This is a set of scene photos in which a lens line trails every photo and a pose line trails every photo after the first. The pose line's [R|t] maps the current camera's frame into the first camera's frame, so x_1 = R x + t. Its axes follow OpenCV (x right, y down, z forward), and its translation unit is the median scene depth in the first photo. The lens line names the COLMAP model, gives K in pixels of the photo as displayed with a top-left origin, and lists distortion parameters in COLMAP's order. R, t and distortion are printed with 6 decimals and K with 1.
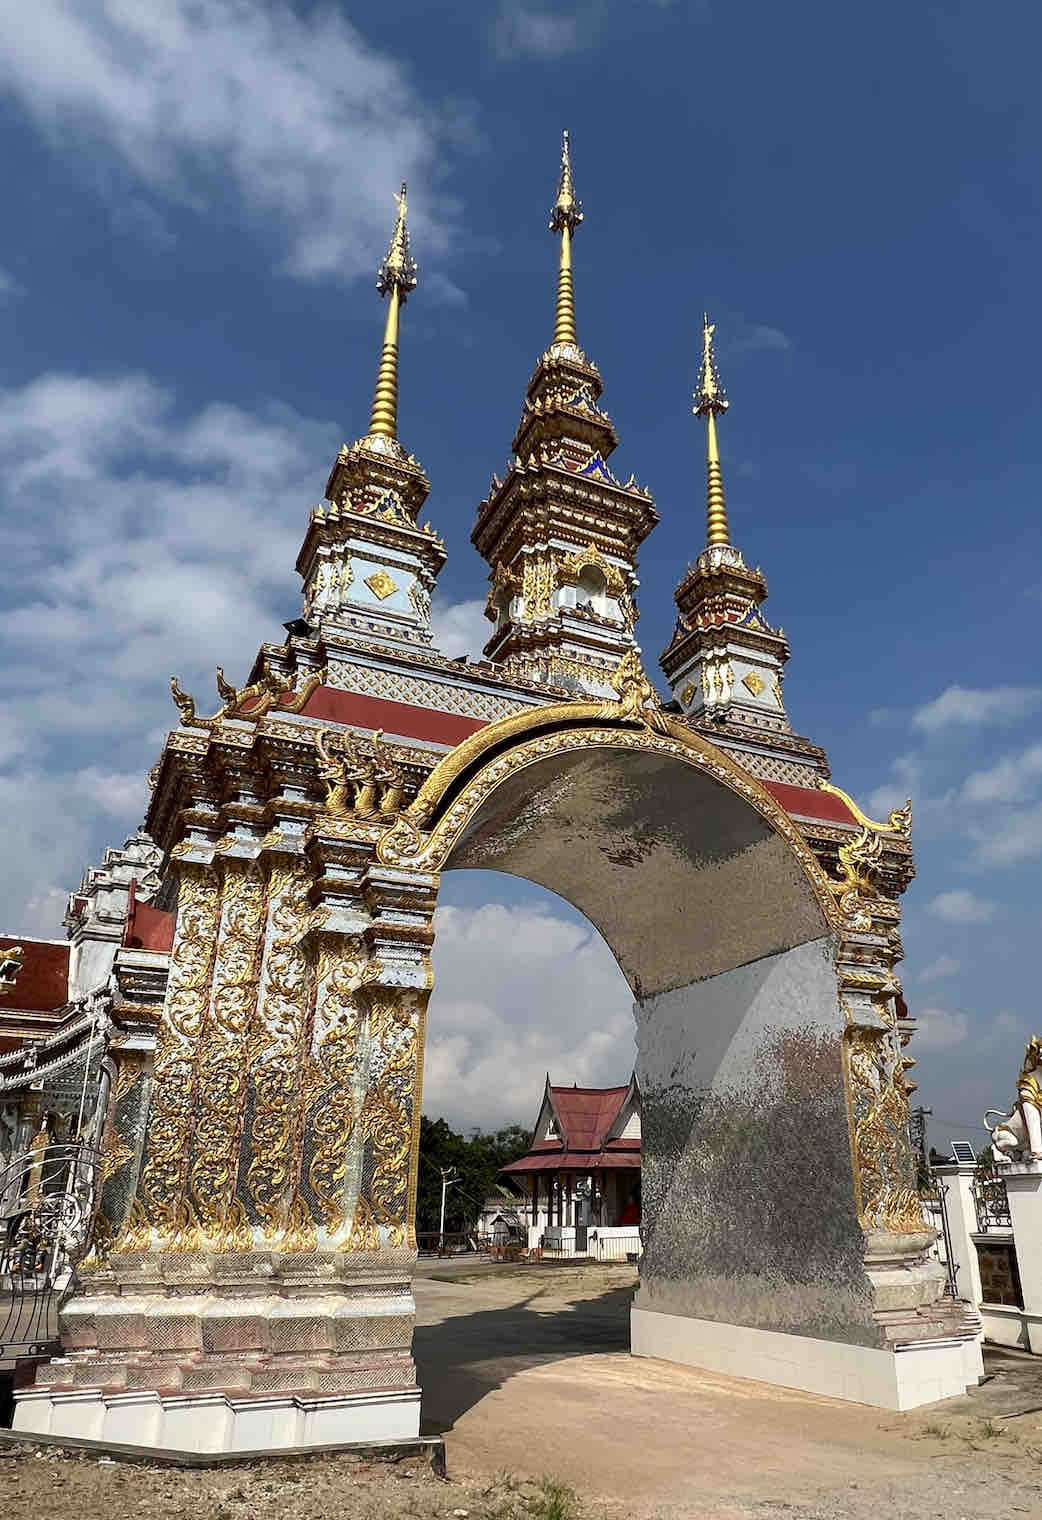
lens RADIAL K [[1086.8, 0, 521.0], [0, 1086.8, 760.0], [0, 0, 1]] dist [-0.003123, -0.000789]
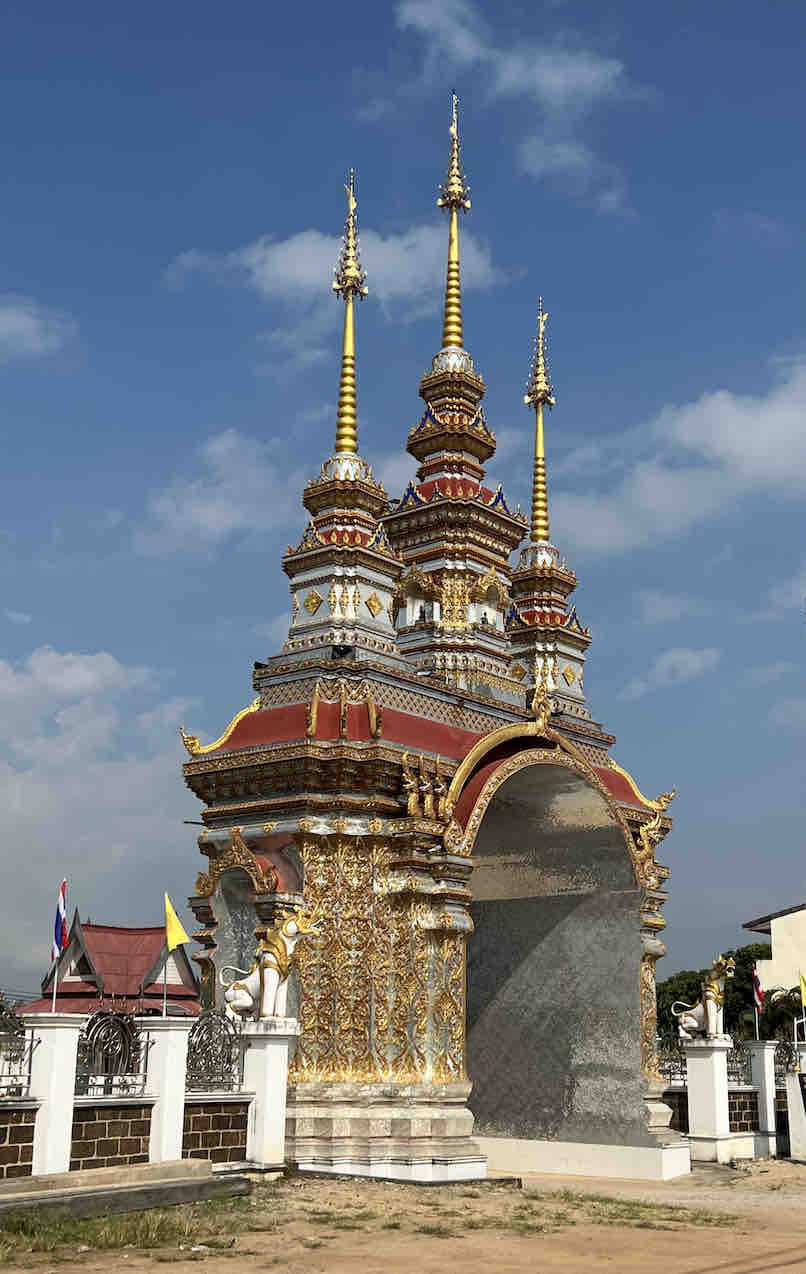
lens RADIAL K [[1454.1, 0, 402.2], [0, 1454.1, 730.5], [0, 0, 1]] dist [0.090521, -0.011126]
pose [[0.928257, 0.104849, 0.356854, -0.645483], [-0.164330, 0.976334, 0.140597, -0.242270], [-0.333668, -0.189152, 0.923519, -0.600288]]
